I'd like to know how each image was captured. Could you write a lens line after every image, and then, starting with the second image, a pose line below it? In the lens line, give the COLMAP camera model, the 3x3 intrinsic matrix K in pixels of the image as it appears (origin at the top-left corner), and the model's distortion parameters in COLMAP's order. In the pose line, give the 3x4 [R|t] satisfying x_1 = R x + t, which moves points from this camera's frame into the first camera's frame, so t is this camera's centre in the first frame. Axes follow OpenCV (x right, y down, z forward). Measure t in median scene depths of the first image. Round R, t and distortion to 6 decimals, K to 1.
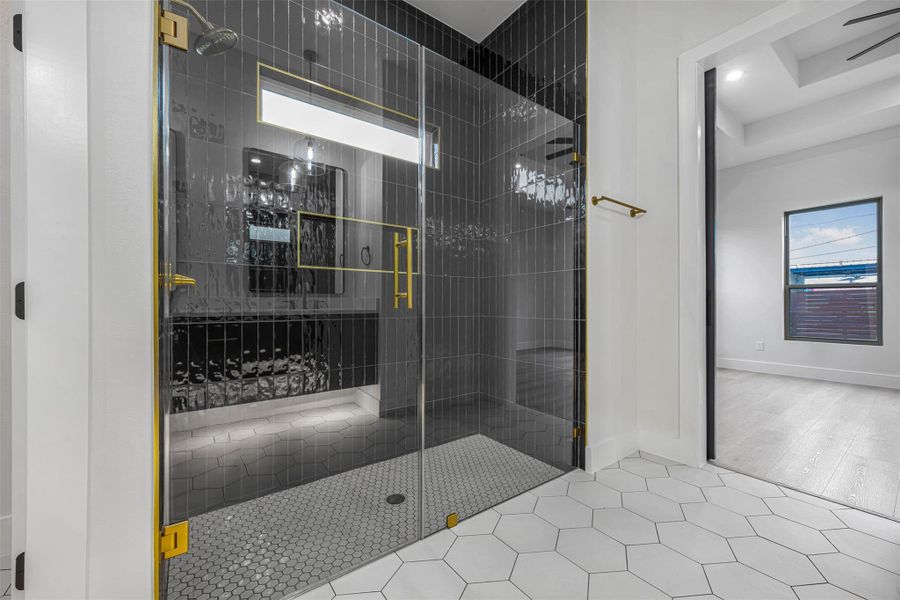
lens RADIAL K [[356.8, 0, 452.1], [0, 356.8, 304.6], [0, 0, 1]] dist [-0.002186, 0.000307]
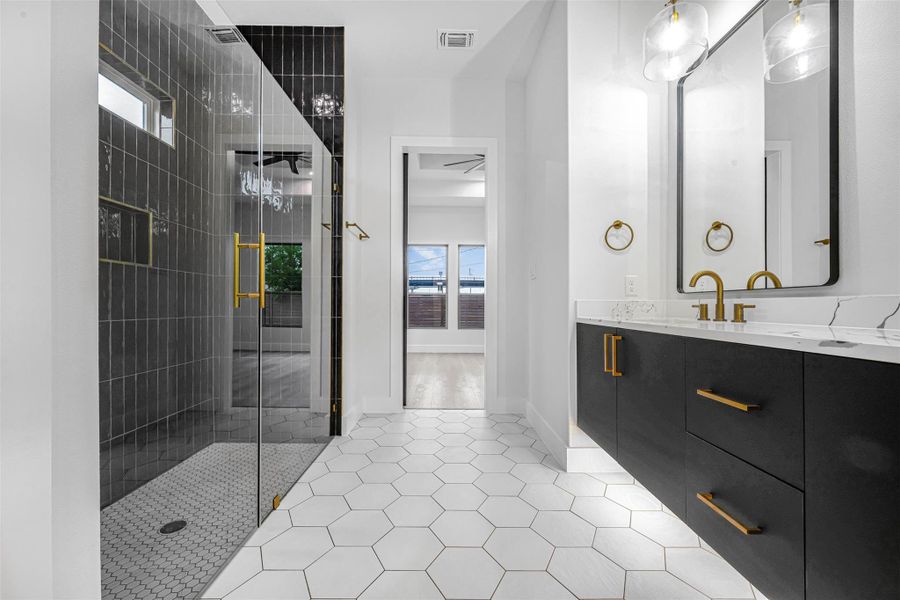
lens RADIAL K [[356.8, 0, 444.8], [0, 356.8, 303.0], [0, 0, 1]] dist [-0.002186, 0.000307]
pose [[0.591088, 0.007869, 0.806569, -0.425579], [-0.004150, 0.999969, -0.006715, -0.000295], [-0.806596, 0.000622, 0.591102, -0.048212]]
